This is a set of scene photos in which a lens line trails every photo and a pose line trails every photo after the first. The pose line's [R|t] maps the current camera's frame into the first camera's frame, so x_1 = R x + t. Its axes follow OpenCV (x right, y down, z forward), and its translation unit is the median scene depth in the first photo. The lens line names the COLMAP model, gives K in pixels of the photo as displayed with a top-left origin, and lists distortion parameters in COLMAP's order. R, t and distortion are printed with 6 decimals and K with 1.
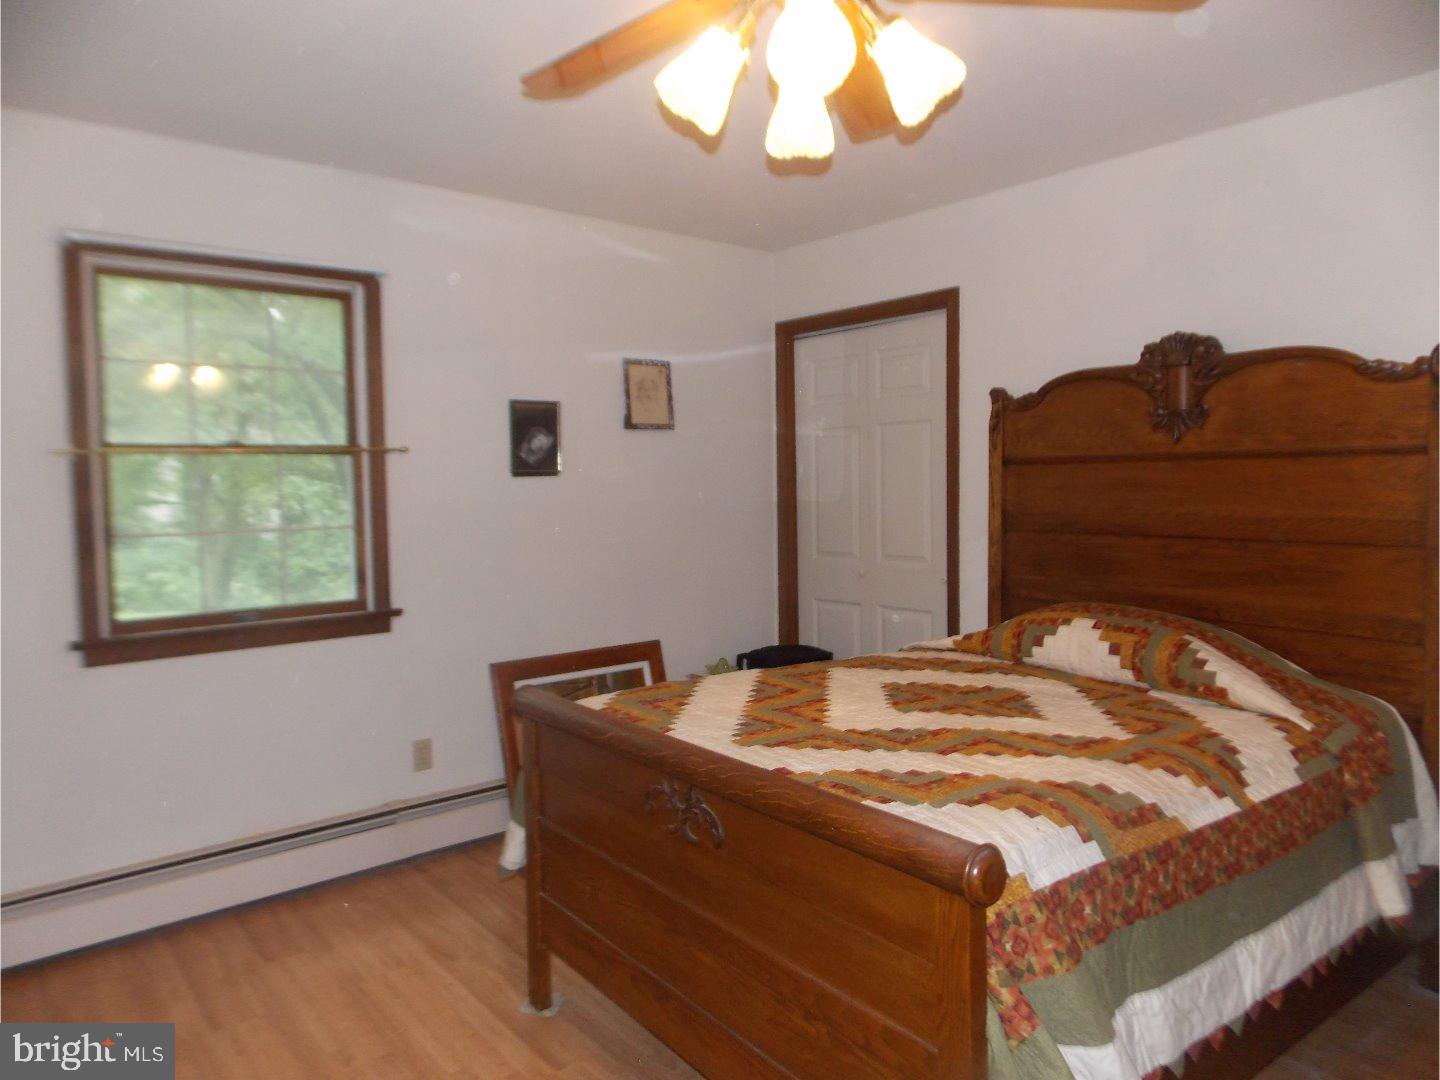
lens RADIAL K [[961.3, 0, 717.0], [0, 961.3, 540.0], [0, 0, 1]] dist [0.025603, -0.000767]
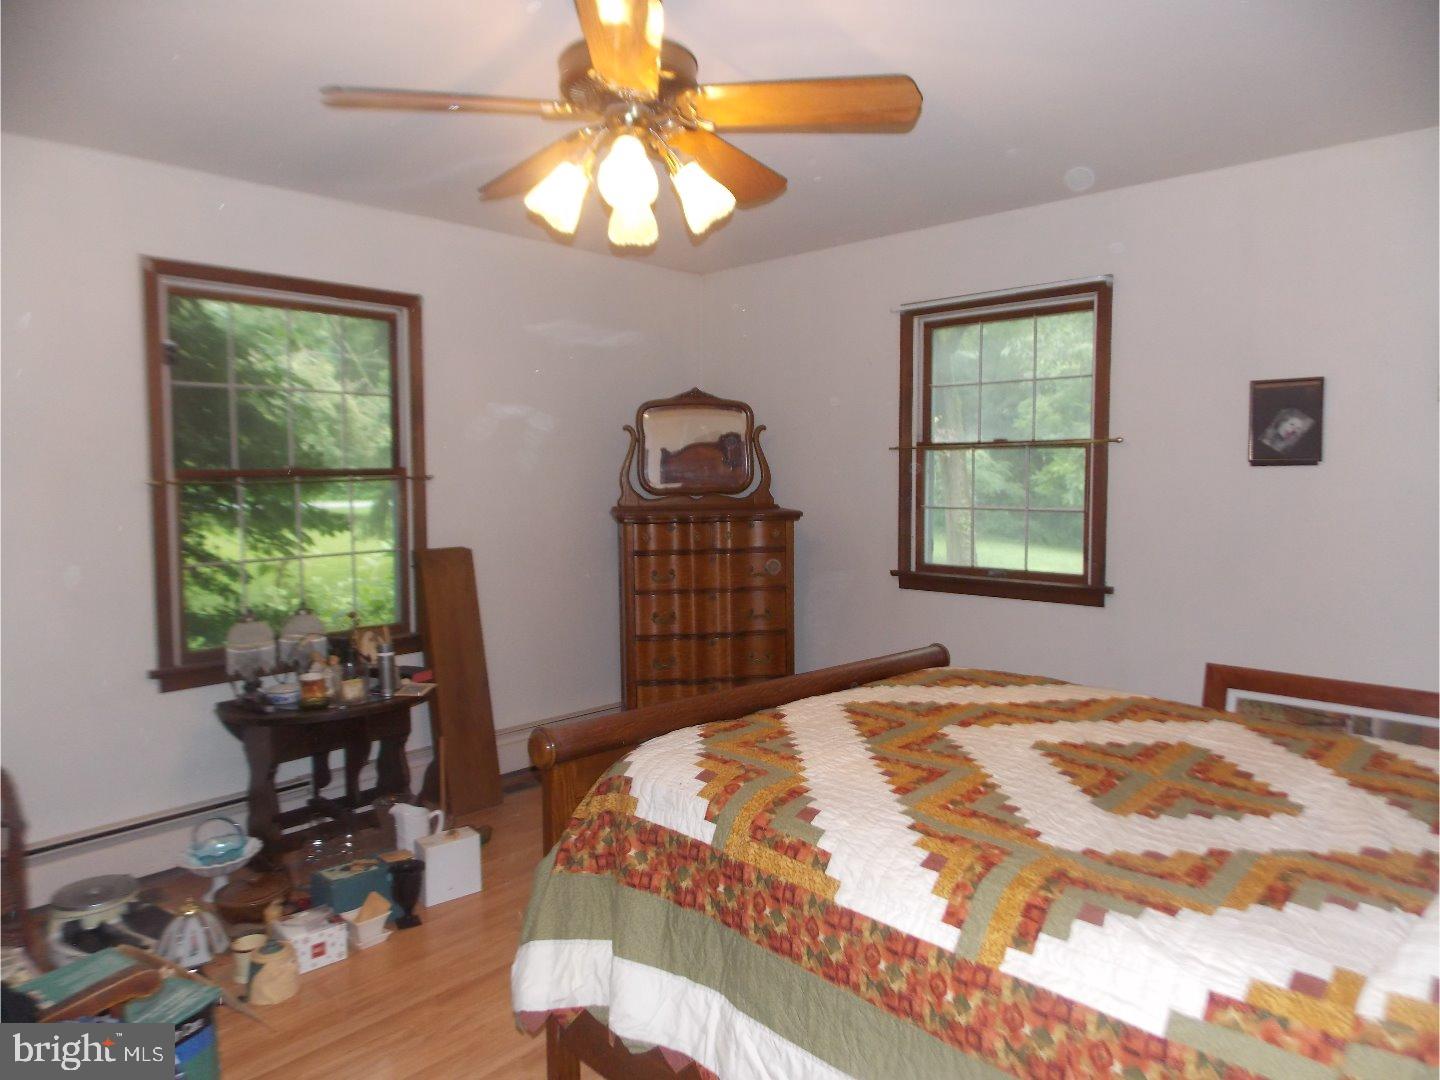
lens RADIAL K [[961.3, 0, 721.8], [0, 961.3, 536.0], [0, 0, 1]] dist [0.025603, -0.000767]
pose [[0.146836, 0.077316, -0.986135, 1.077043], [-0.064868, 0.995547, 0.068395, -0.052664], [0.987032, 0.053926, 0.151197, 0.649738]]
